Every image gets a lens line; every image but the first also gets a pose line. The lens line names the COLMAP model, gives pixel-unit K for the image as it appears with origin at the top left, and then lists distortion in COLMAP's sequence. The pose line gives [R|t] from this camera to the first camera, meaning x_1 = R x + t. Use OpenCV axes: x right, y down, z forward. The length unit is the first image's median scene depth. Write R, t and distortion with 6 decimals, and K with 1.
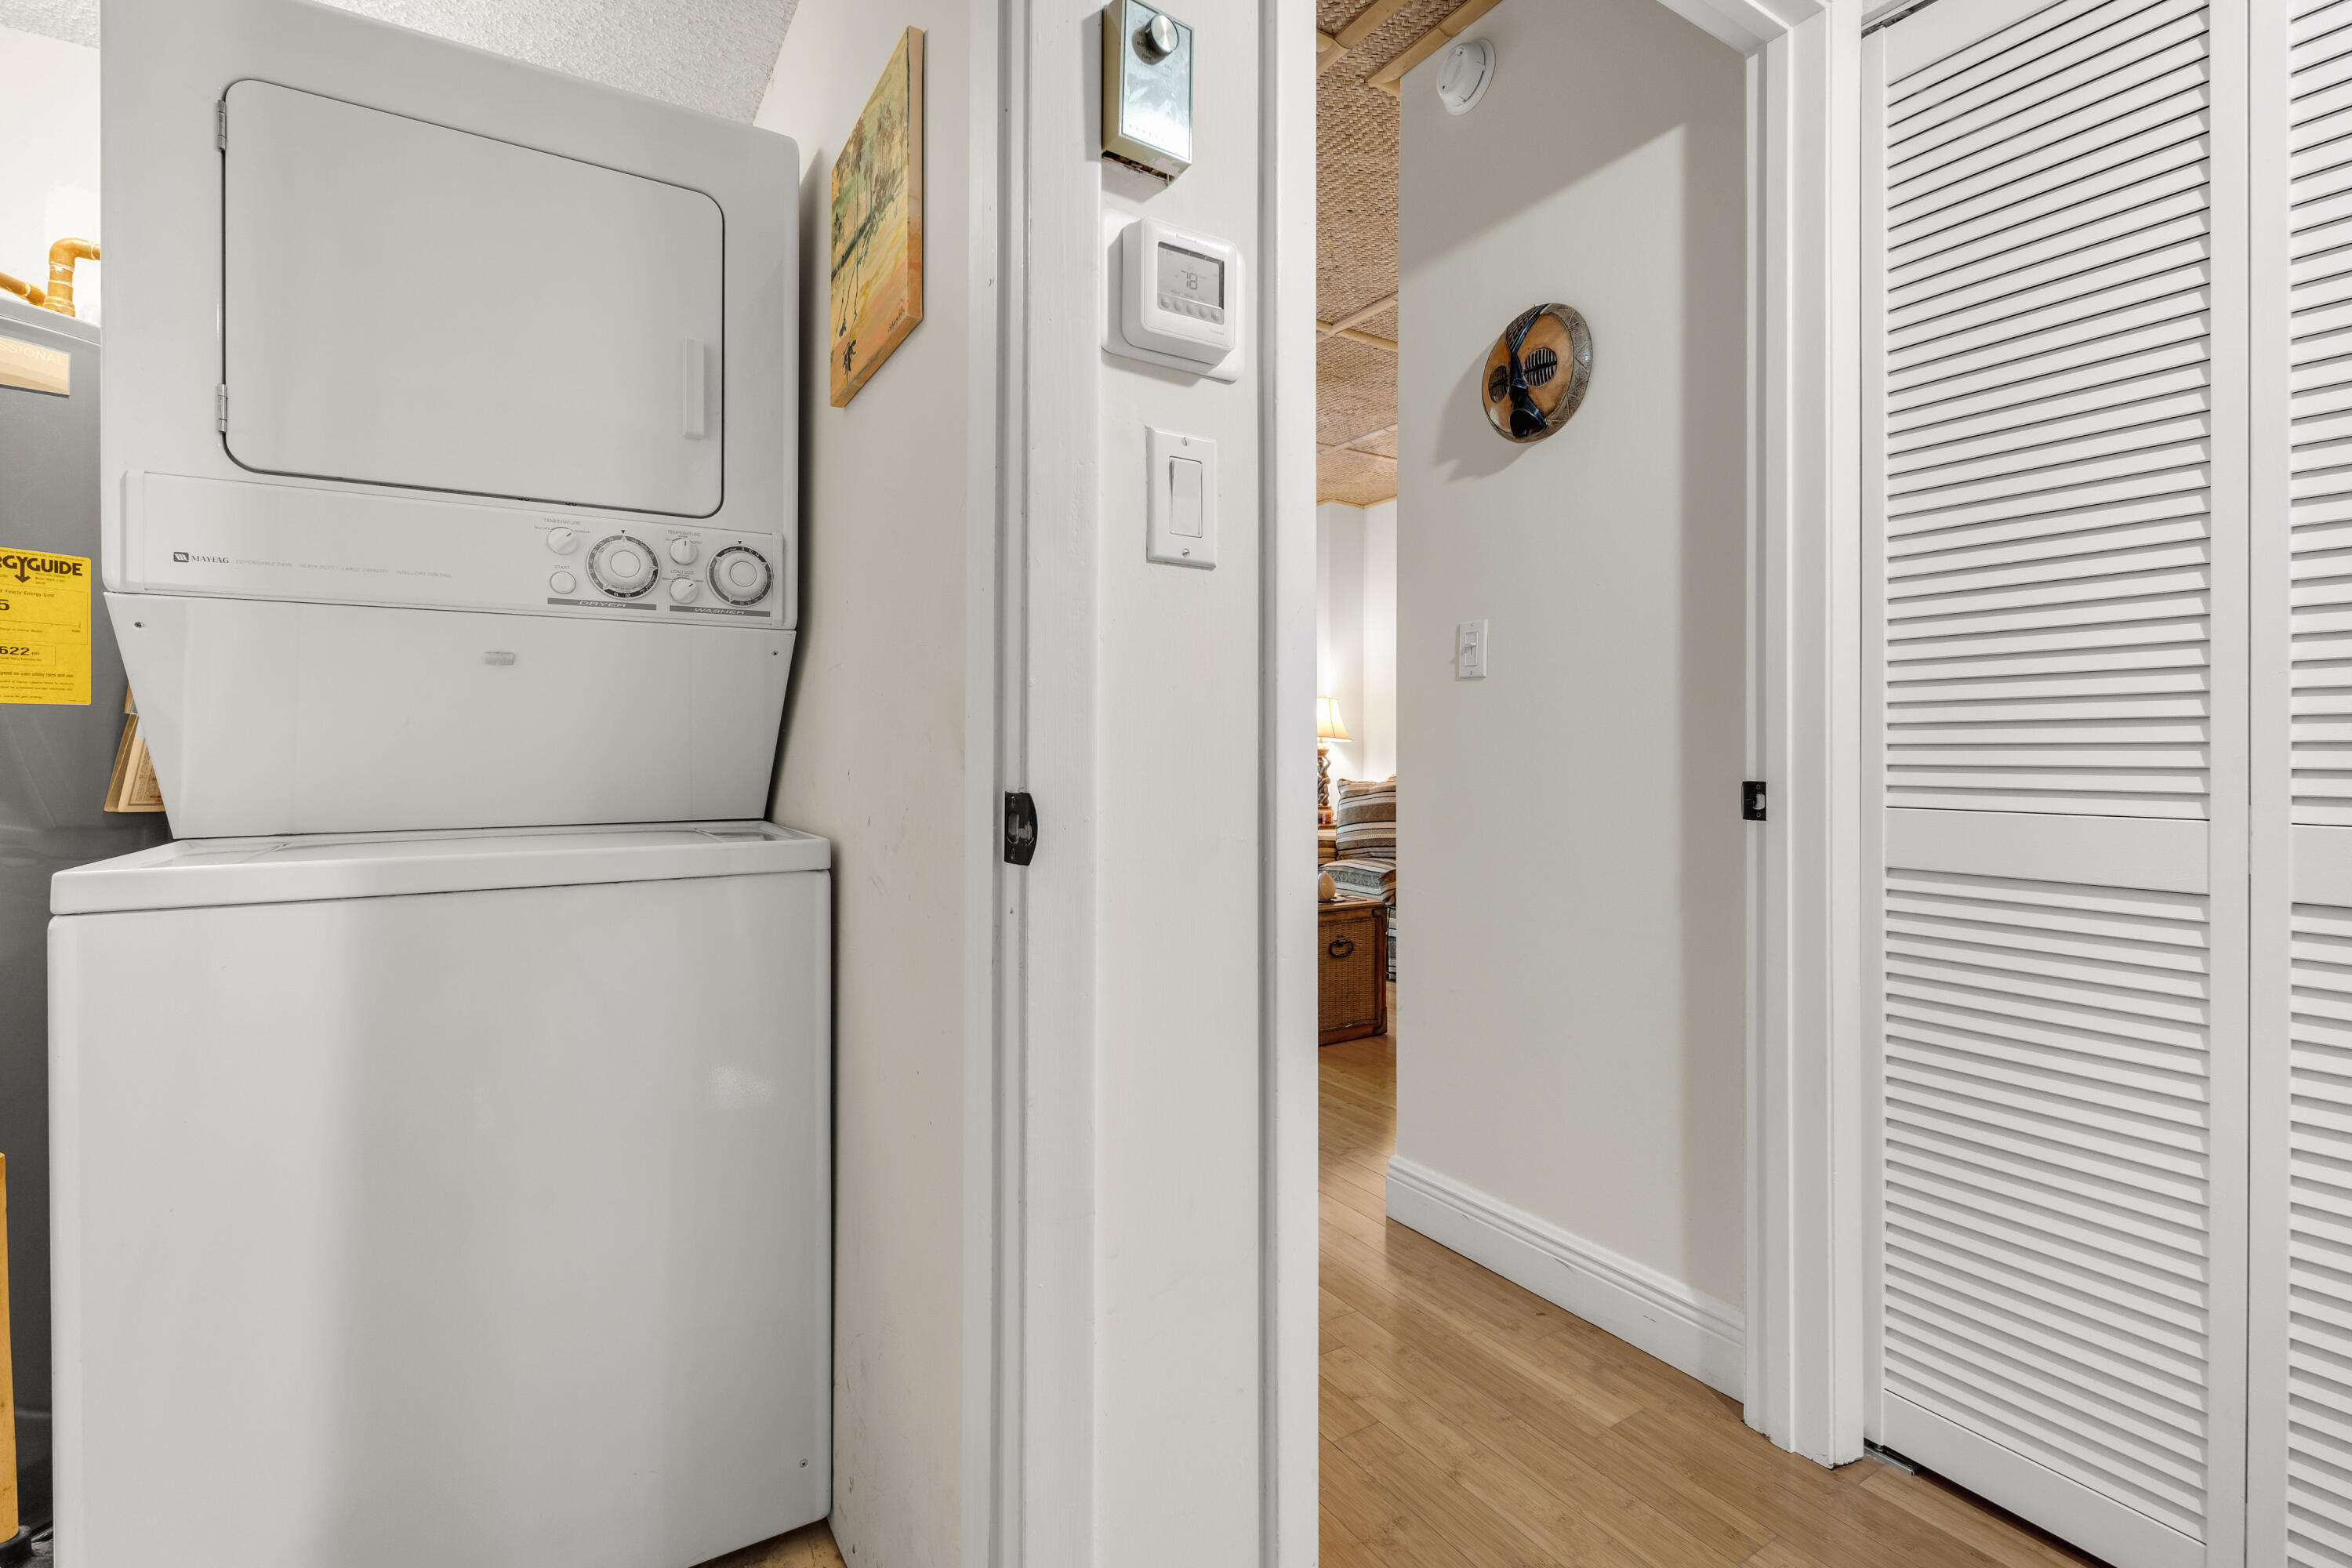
lens RADIAL K [[1064.7, 0, 1174.8], [0, 1064.7, 774.0], [0, 0, 1]] dist [0.000612, 0.000037]
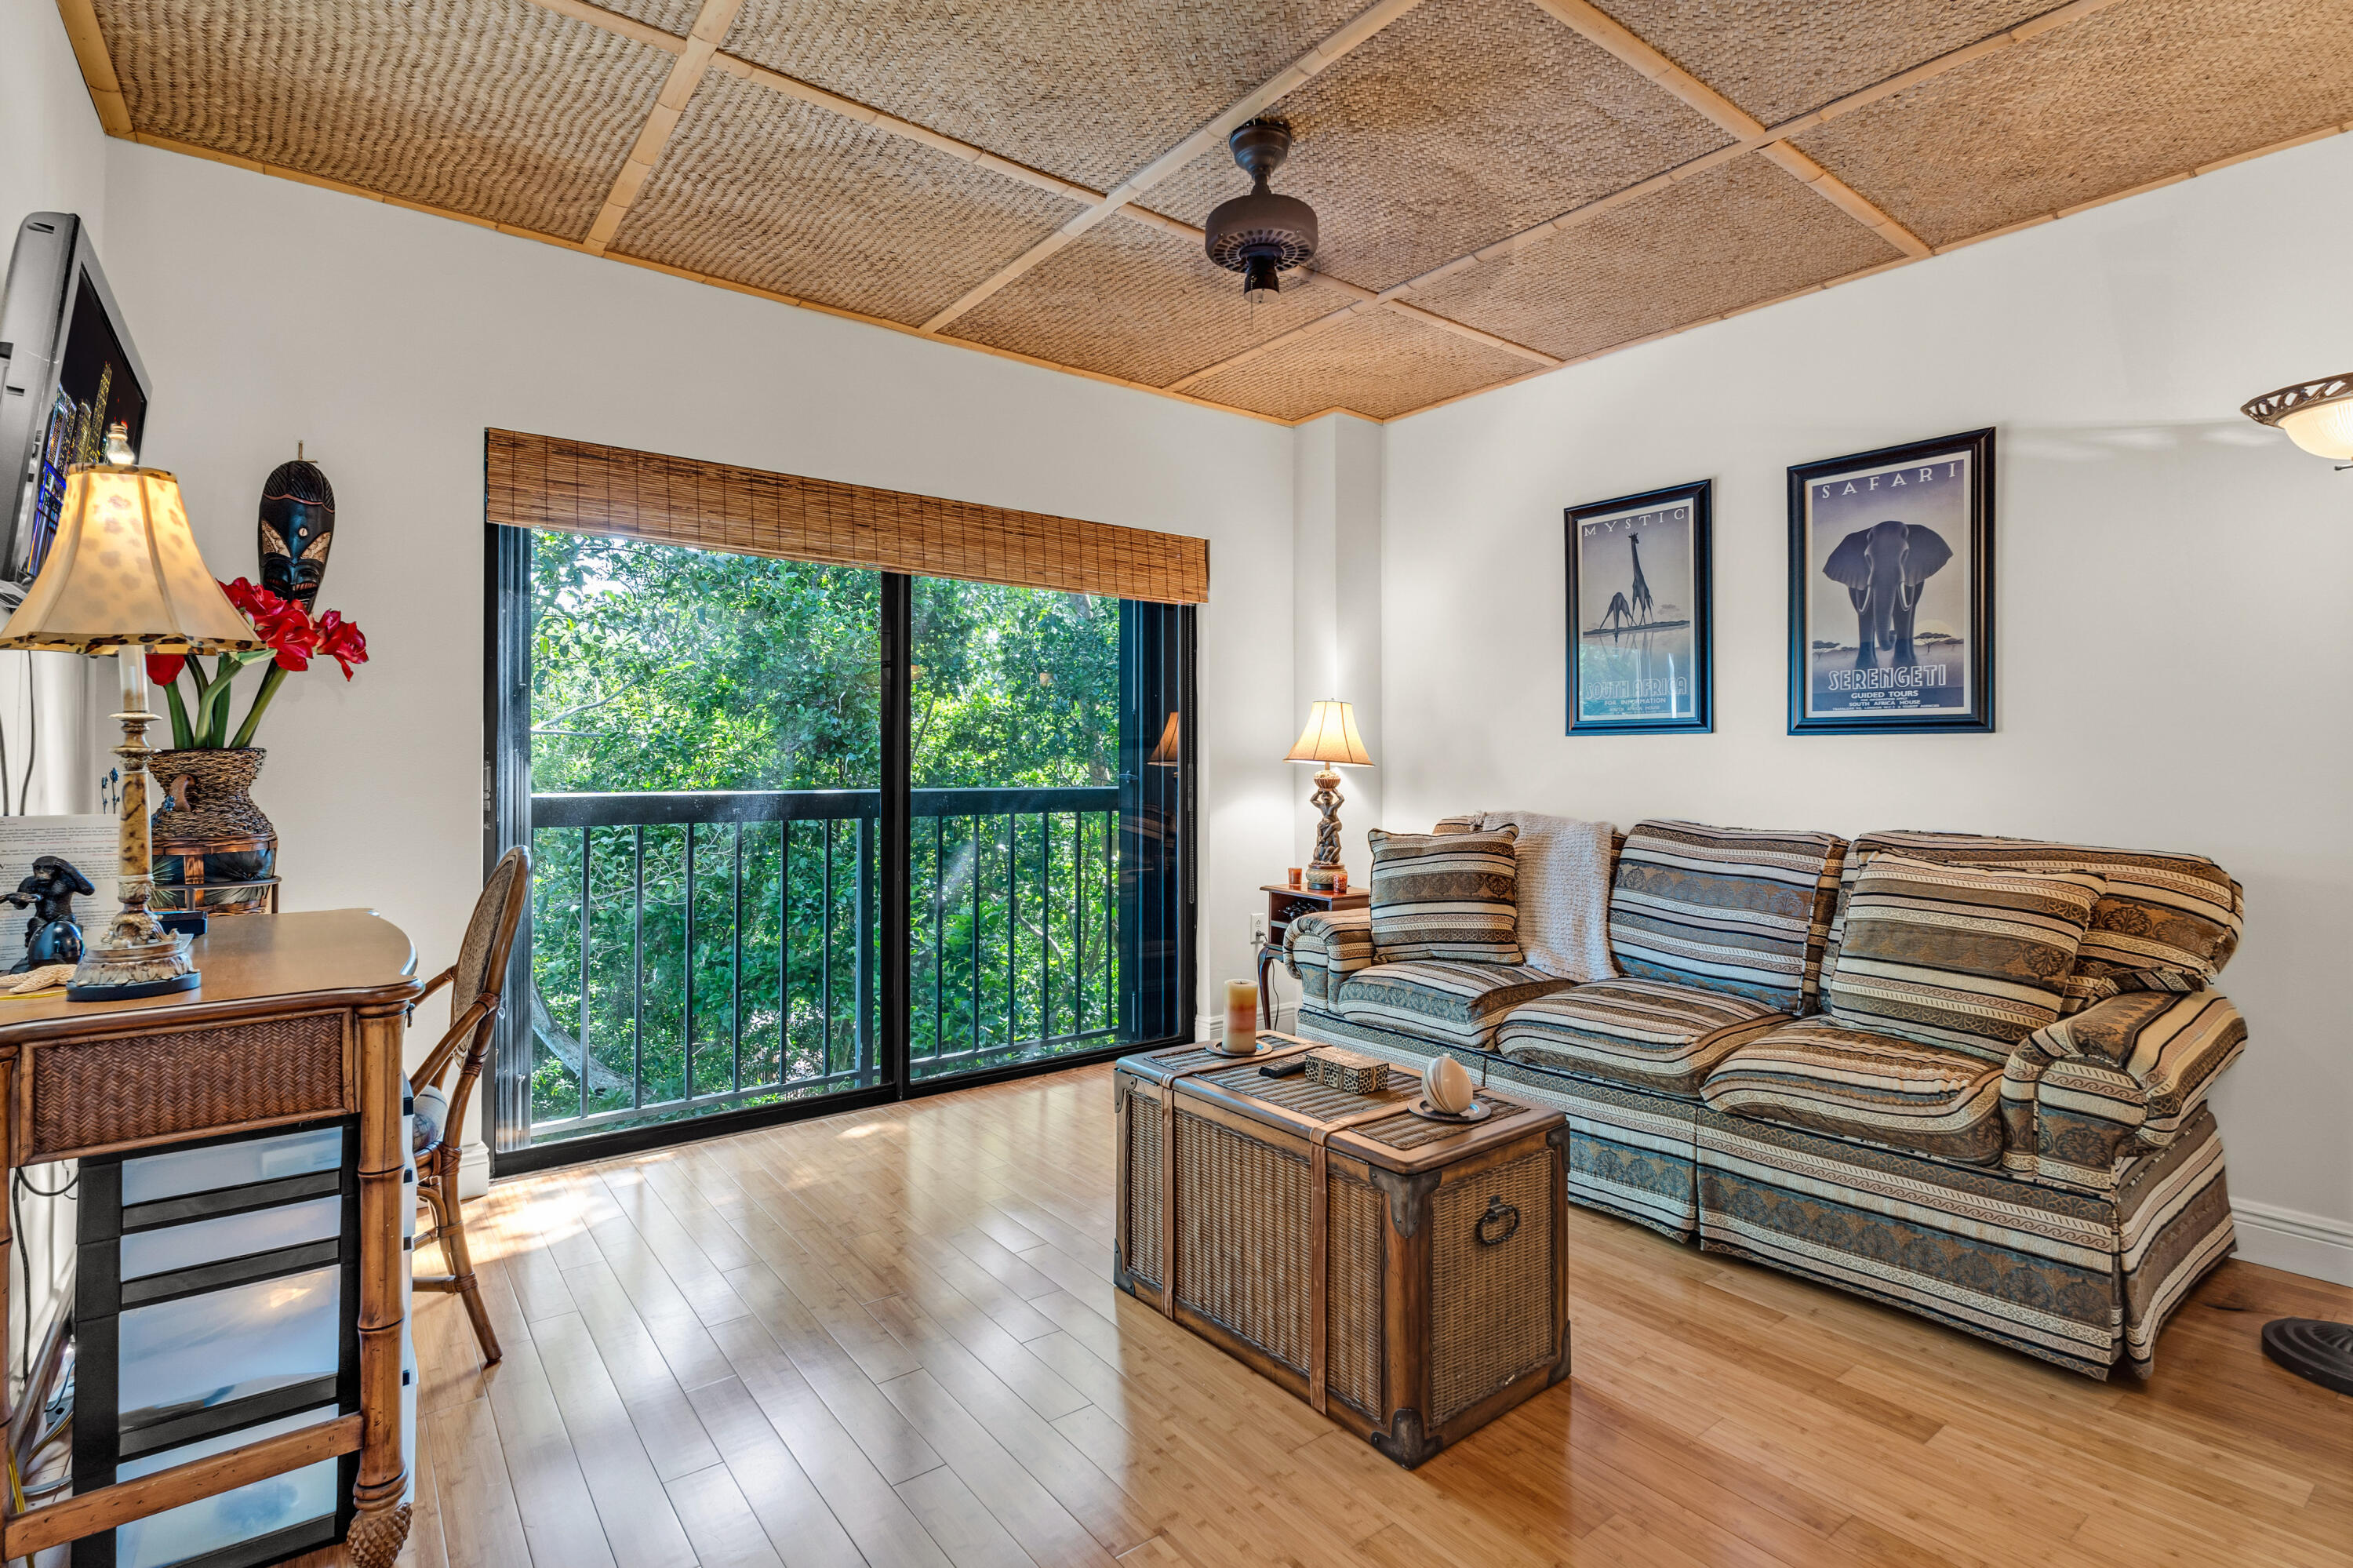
lens RADIAL K [[1137.7, 0, 1184.4], [0, 1137.7, 770.3], [0, 0, 1]] dist [-0.000648, -0.000062]
pose [[0.995079, 0.000366, 0.099083, -0.024849], [0.000309, 0.999977, -0.006797, -0.026937], [-0.099084, 0.006794, 0.995056, 0.346267]]
